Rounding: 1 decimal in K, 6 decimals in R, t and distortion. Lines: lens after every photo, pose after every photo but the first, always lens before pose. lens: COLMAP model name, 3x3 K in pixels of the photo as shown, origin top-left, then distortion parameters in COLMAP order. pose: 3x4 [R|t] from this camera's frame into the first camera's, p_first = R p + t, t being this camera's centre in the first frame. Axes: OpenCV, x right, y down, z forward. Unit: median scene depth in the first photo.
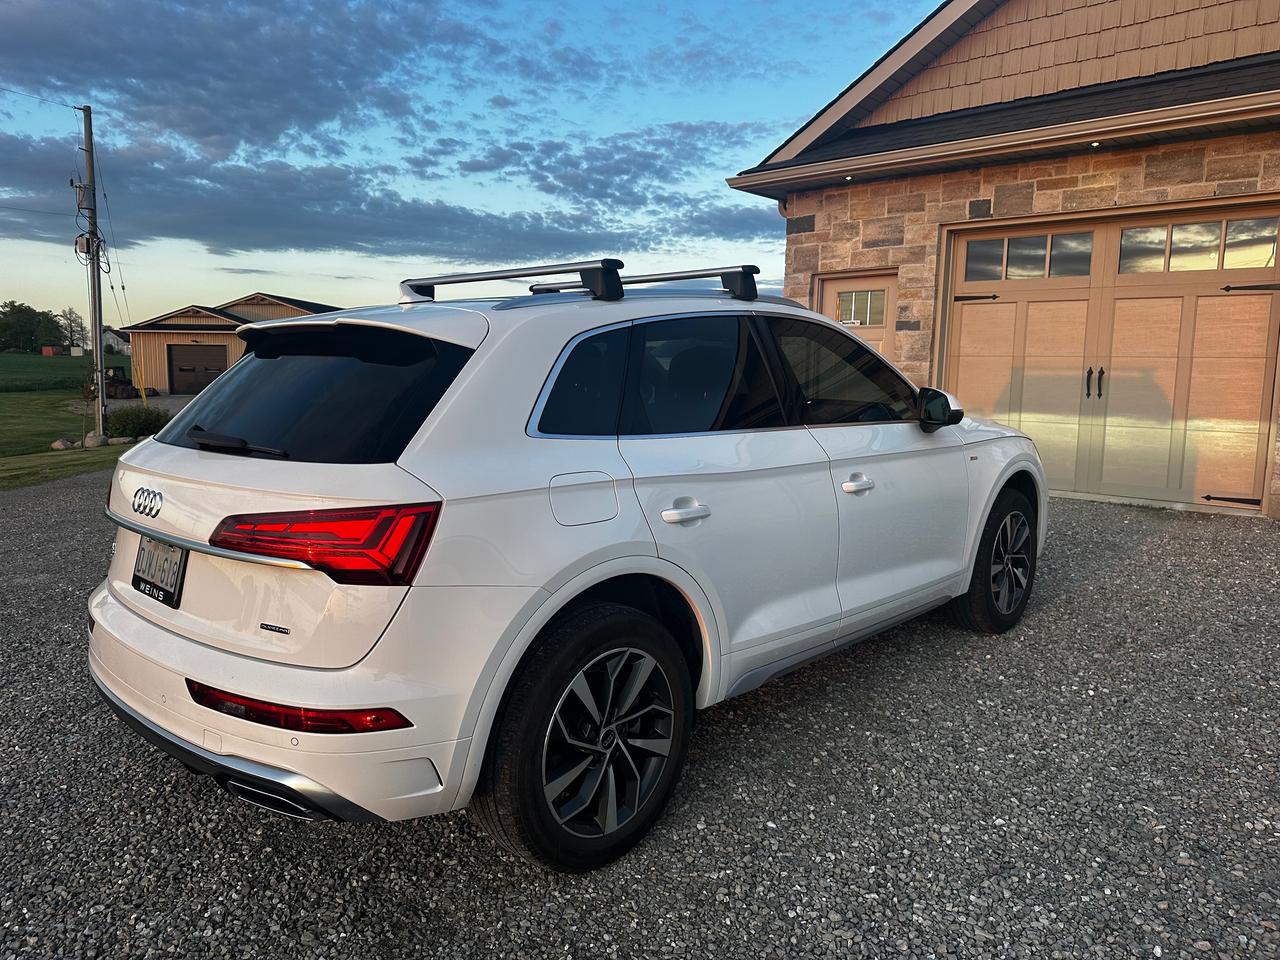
lens RADIAL K [[891.4, 0, 635.8], [0, 891.4, 506.6], [0, 0, 1]] dist [-0.023758, 0.000419]
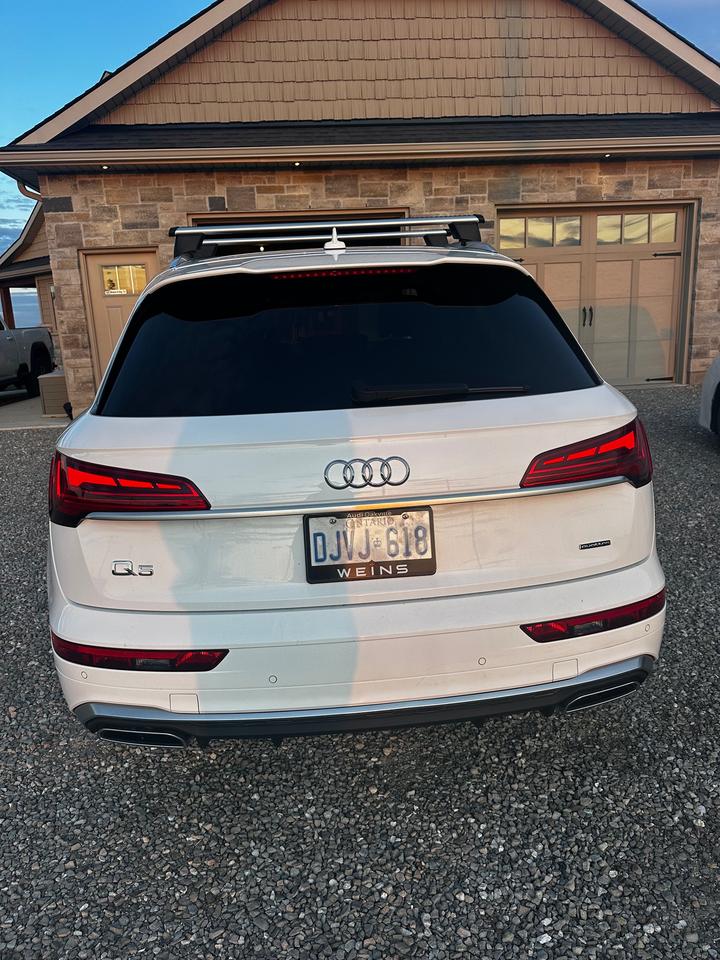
lens RADIAL K [[675.1, 0, 360.0], [0, 675.1, 480.0], [0, 0, 1]] dist [0.015068, -0.011864]
pose [[0.674056, -0.205535, 0.709510, -0.291183], [0.161415, 0.978281, 0.130045, -0.025253], [-0.720829, 0.026868, 0.692592, 0.148850]]
